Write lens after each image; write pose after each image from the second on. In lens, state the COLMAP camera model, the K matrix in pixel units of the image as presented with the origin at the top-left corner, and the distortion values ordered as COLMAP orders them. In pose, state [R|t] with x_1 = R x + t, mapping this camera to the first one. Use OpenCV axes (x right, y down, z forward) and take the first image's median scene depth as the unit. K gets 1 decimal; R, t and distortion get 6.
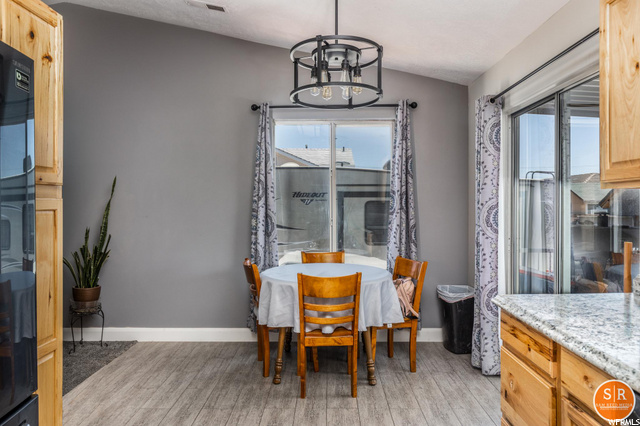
lens RADIAL K [[445.2, 0, 319.9], [0, 445.2, 210.6], [0, 0, 1]] dist [-0.000720, -0.000358]
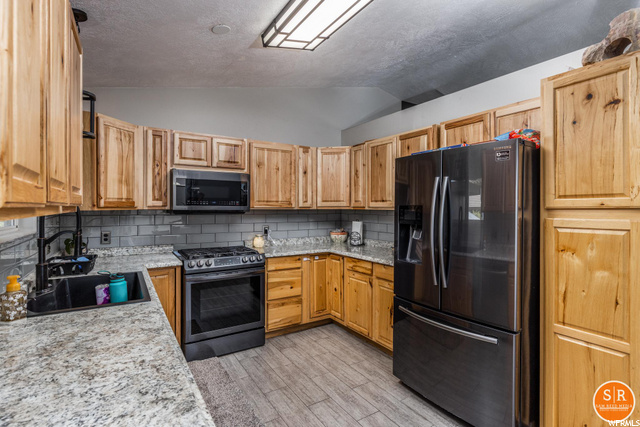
lens RADIAL K [[313.6, 0, 318.3], [0, 313.6, 210.1], [0, 0, 1]] dist [-0.000297, 0.000131]
pose [[-0.837390, 0.004765, -0.546585, 0.514080], [-0.001851, 0.999932, 0.011553, -0.061756], [0.546603, 0.010686, -0.837324, 1.269558]]
